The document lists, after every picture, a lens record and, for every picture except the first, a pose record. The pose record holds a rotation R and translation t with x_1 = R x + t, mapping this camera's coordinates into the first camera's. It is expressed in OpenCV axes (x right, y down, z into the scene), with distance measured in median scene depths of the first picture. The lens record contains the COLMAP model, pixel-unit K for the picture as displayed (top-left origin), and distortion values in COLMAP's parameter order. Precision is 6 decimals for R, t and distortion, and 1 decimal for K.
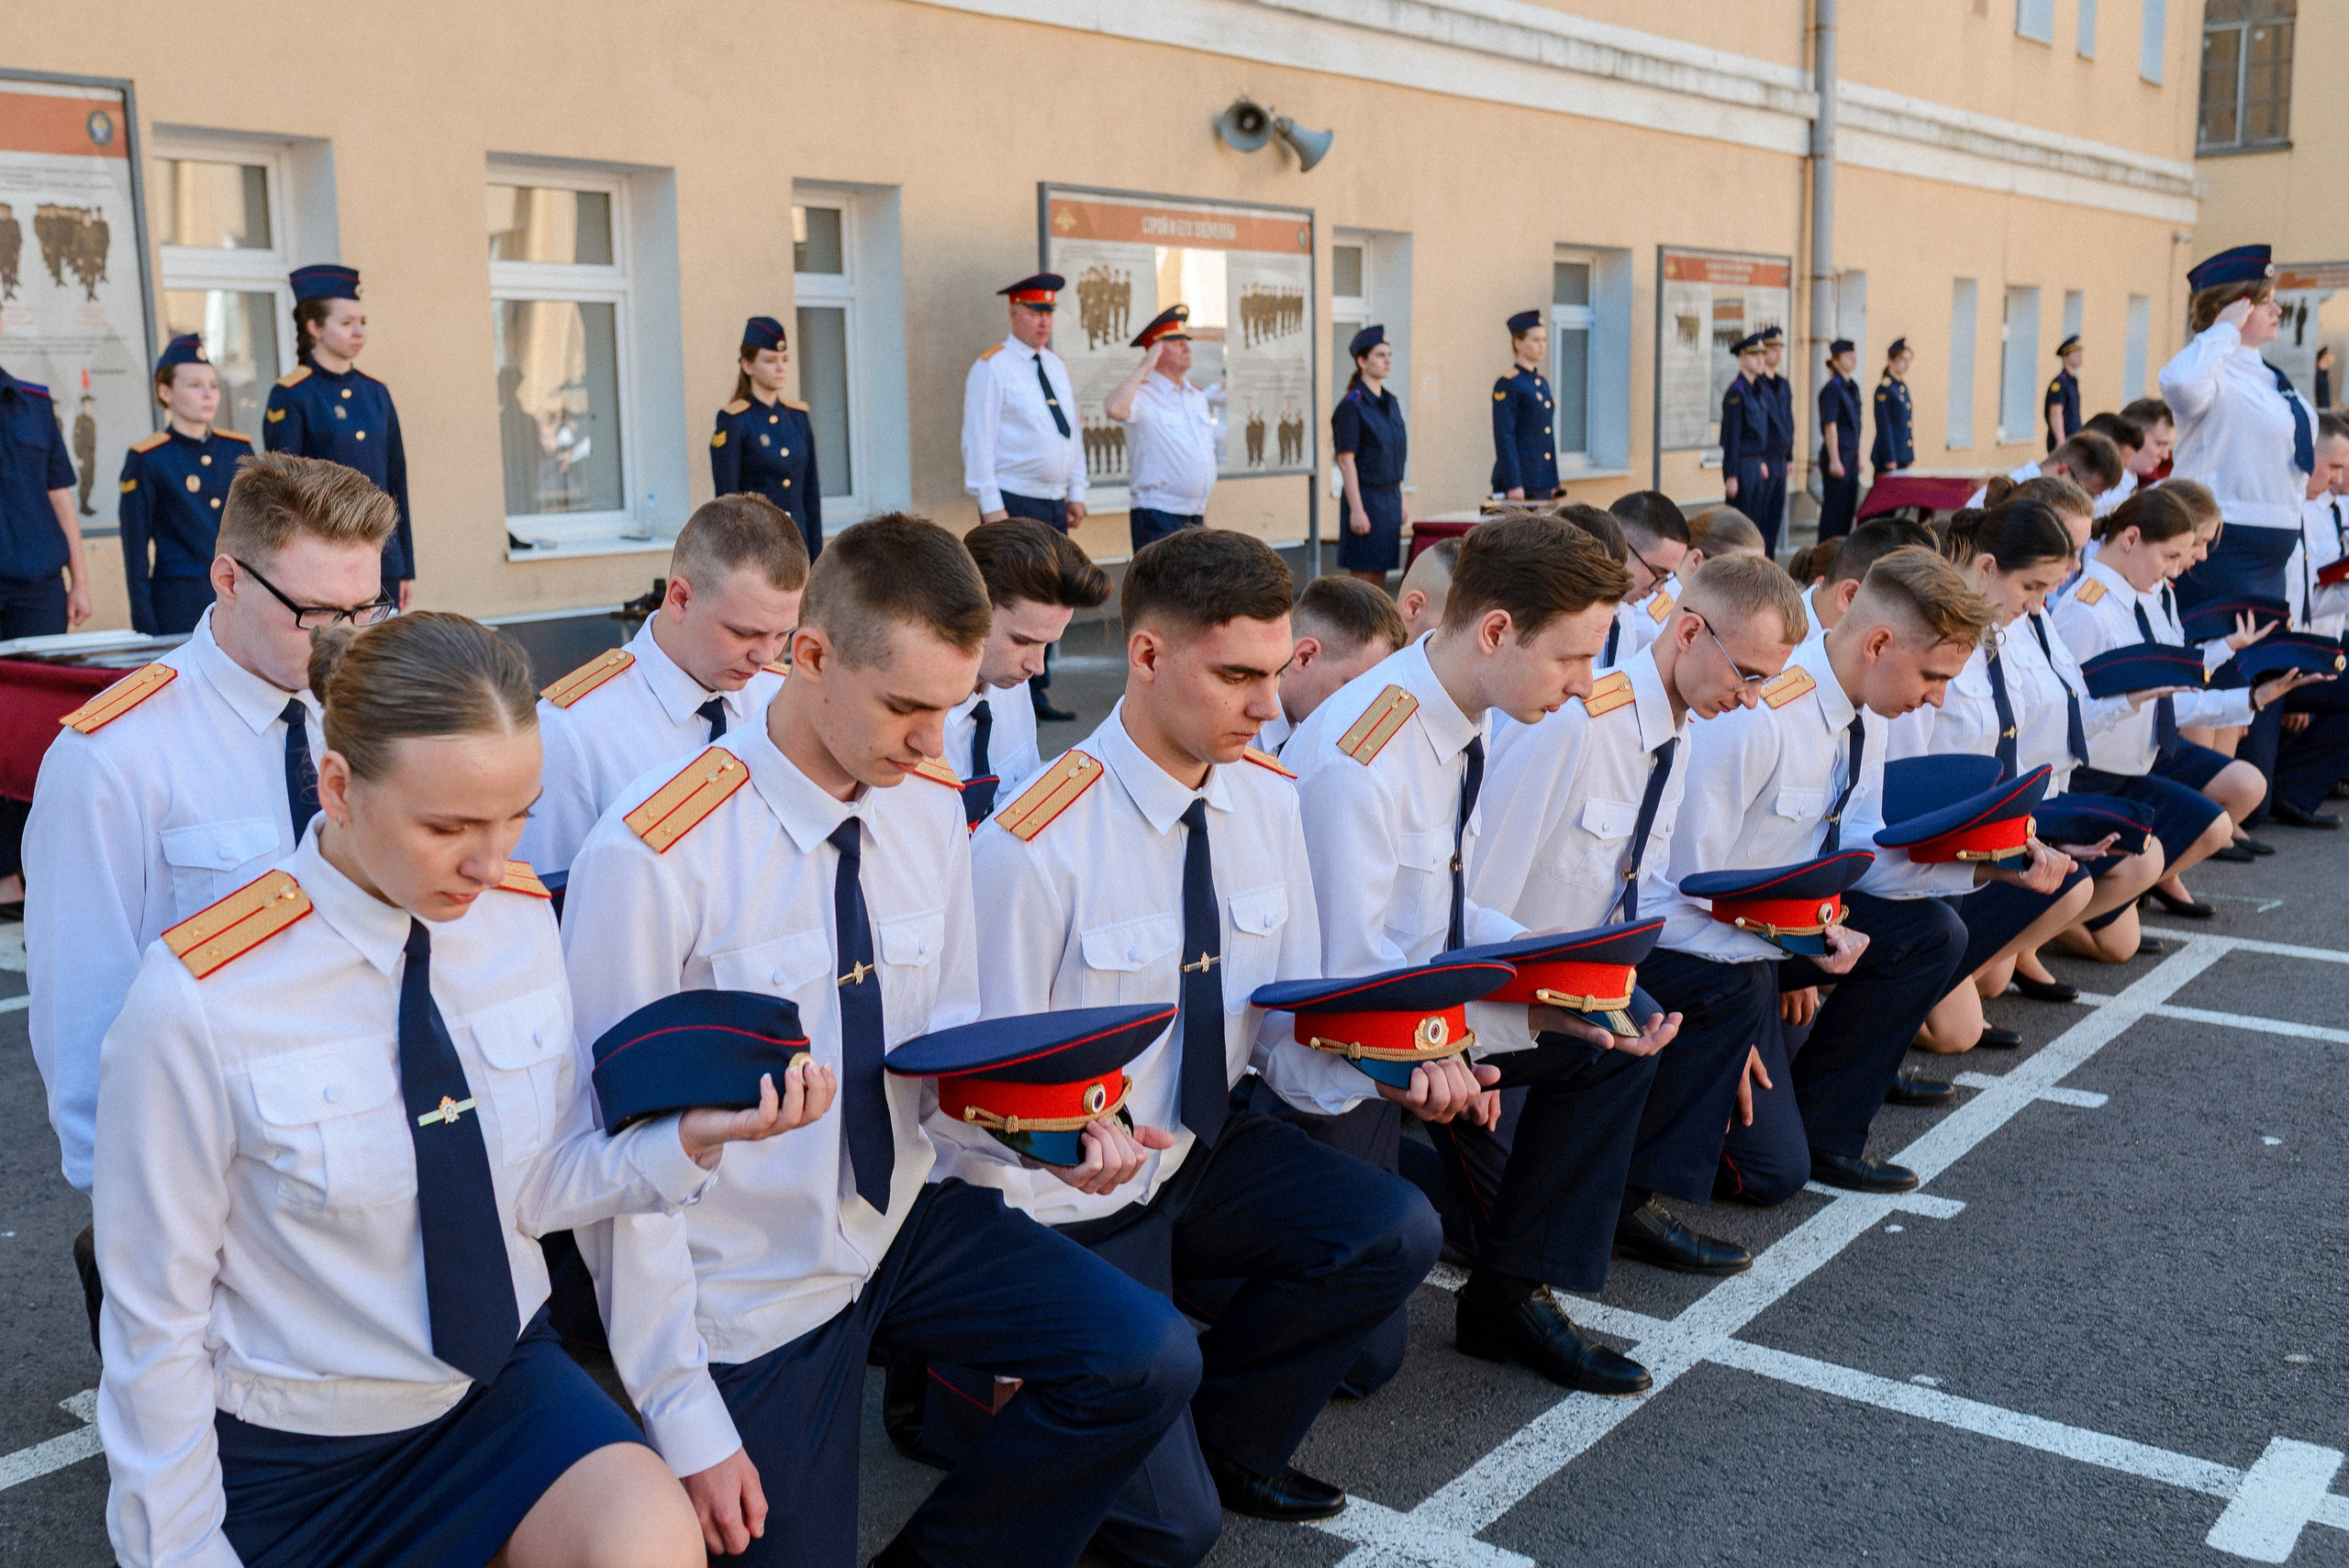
lens RADIAL K [[2440.9, 0, 1123.7], [0, 2440.9, 790.5], [0, 0, 1]] dist [-0.000004, 0.006674]
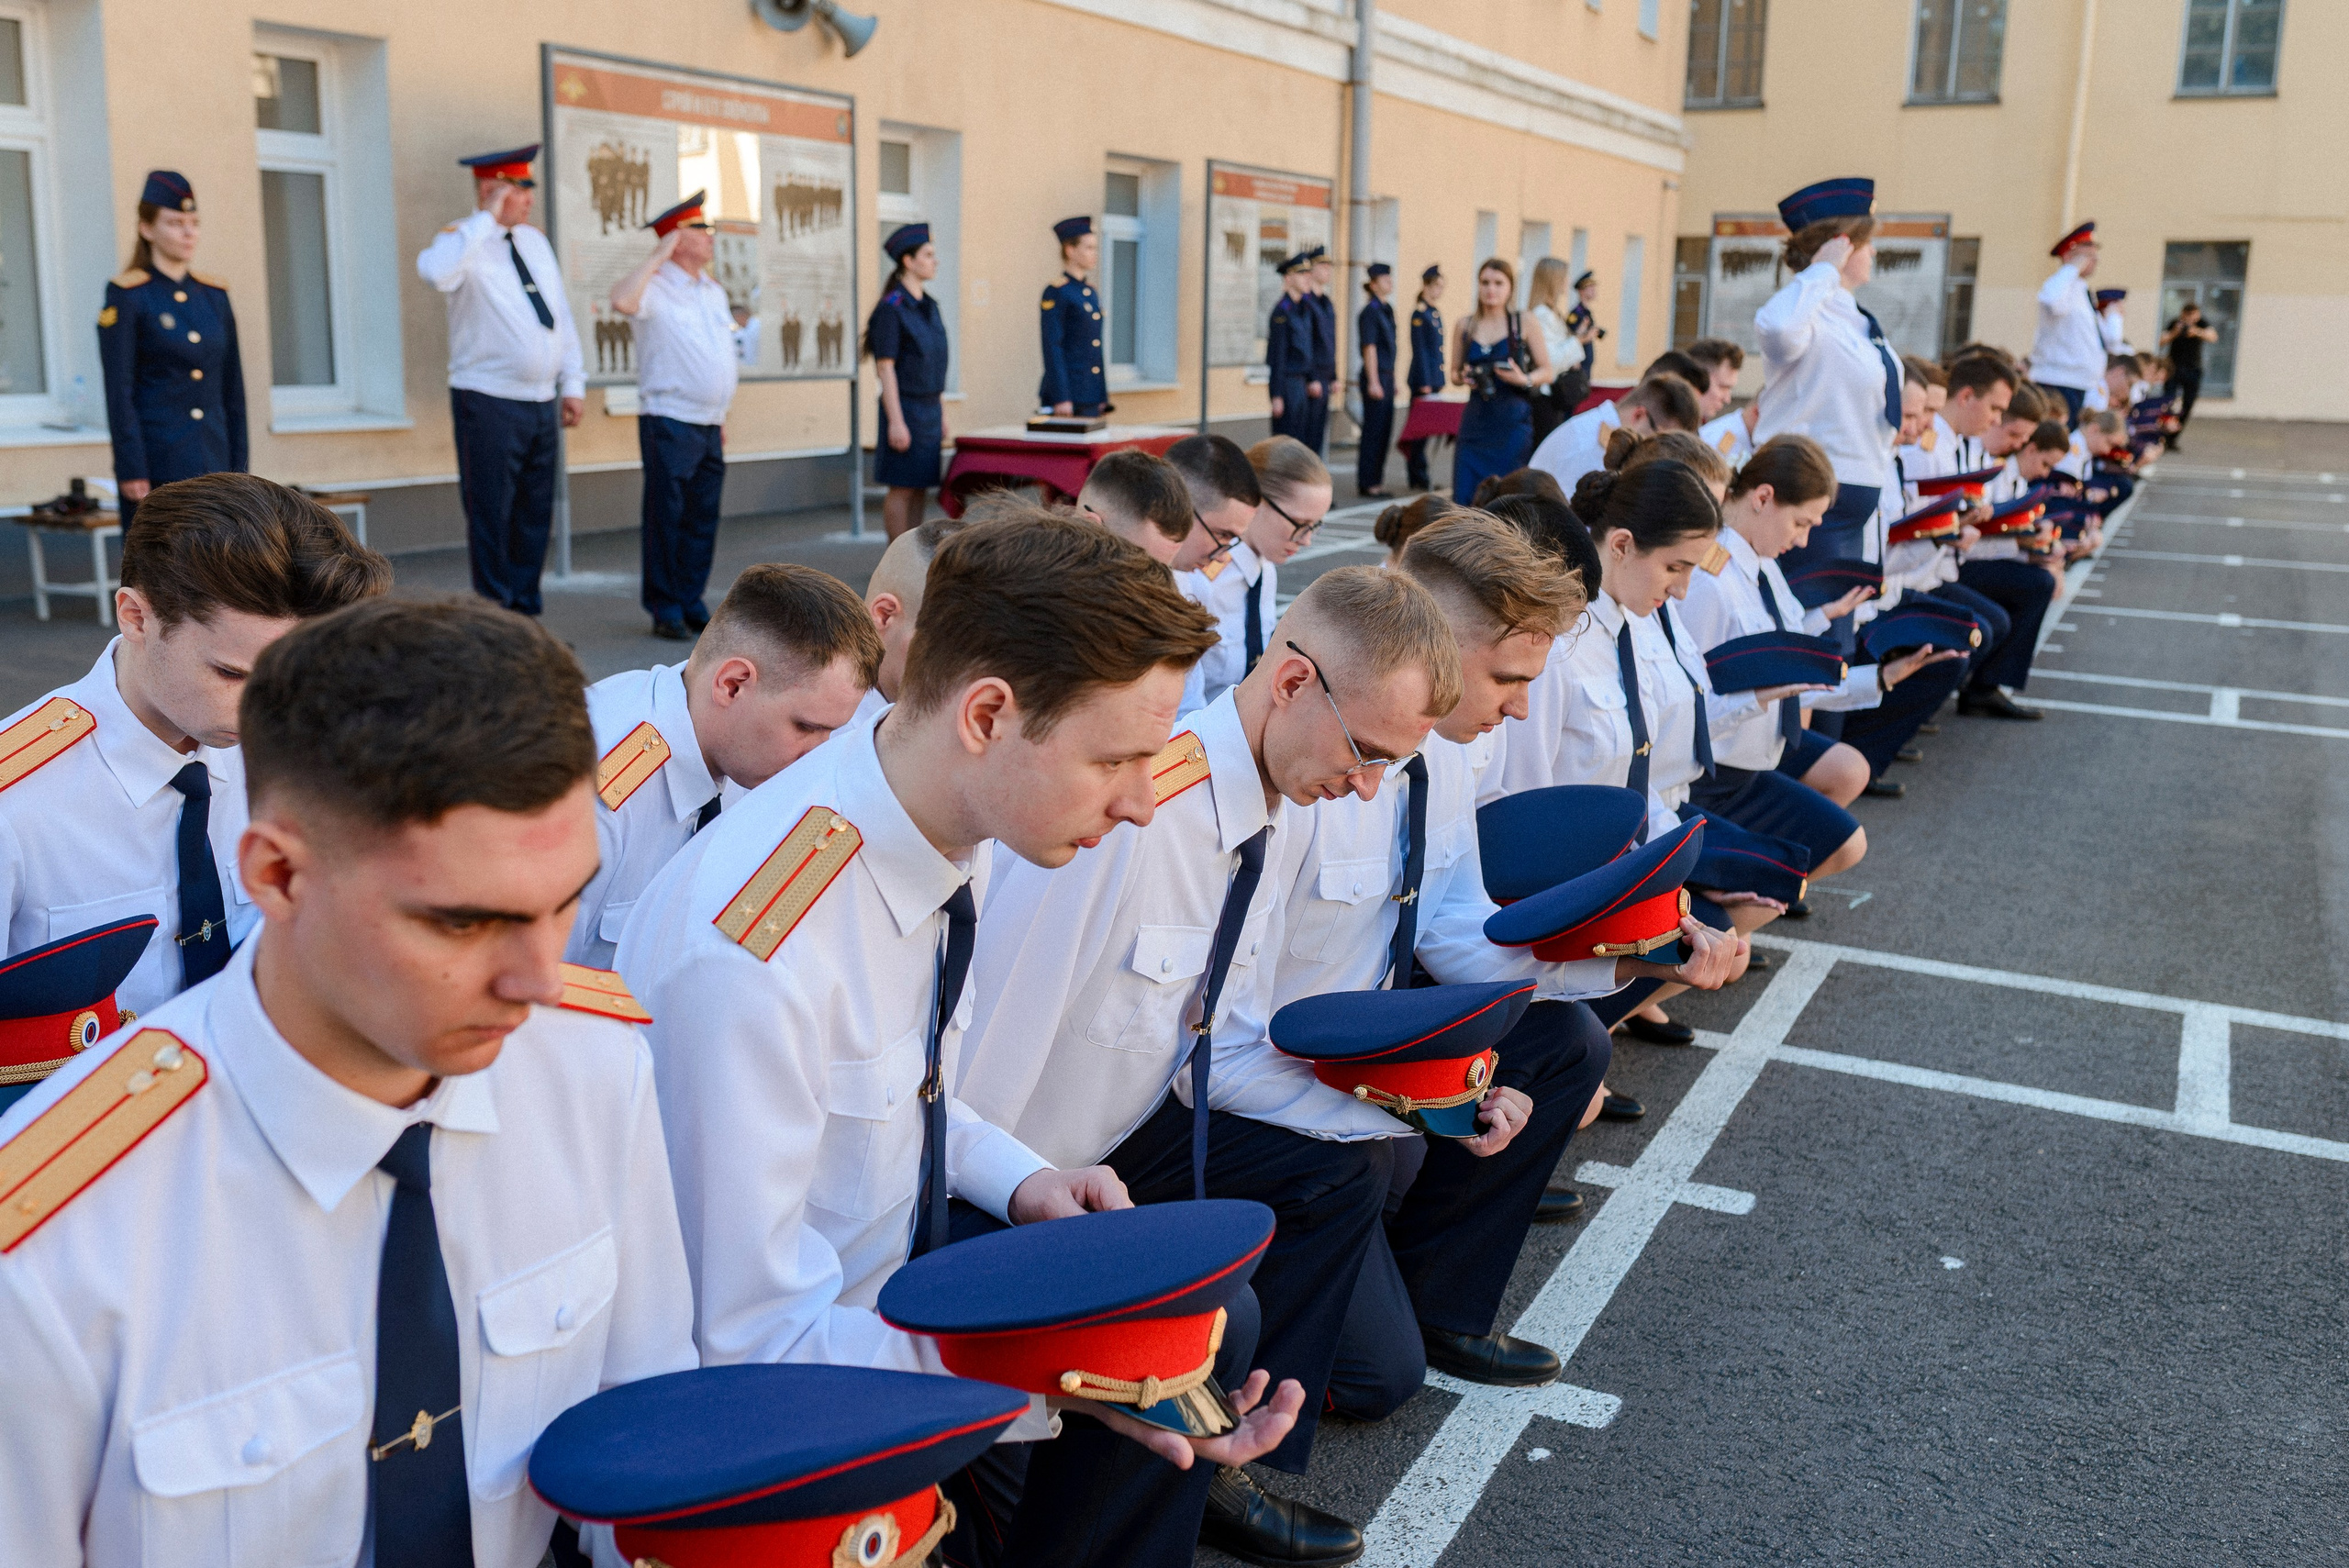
lens RADIAL K [[2271.6, 0, 1239.1], [0, 2271.6, 830.9], [0, 0, 1]] dist [0.002817, -0.004348]
pose [[0.972941, -0.009925, 0.230840, 0.019059], [-0.006094, 0.997627, 0.068578, -0.017185], [-0.230973, -0.068129, 0.970572, 0.102566]]
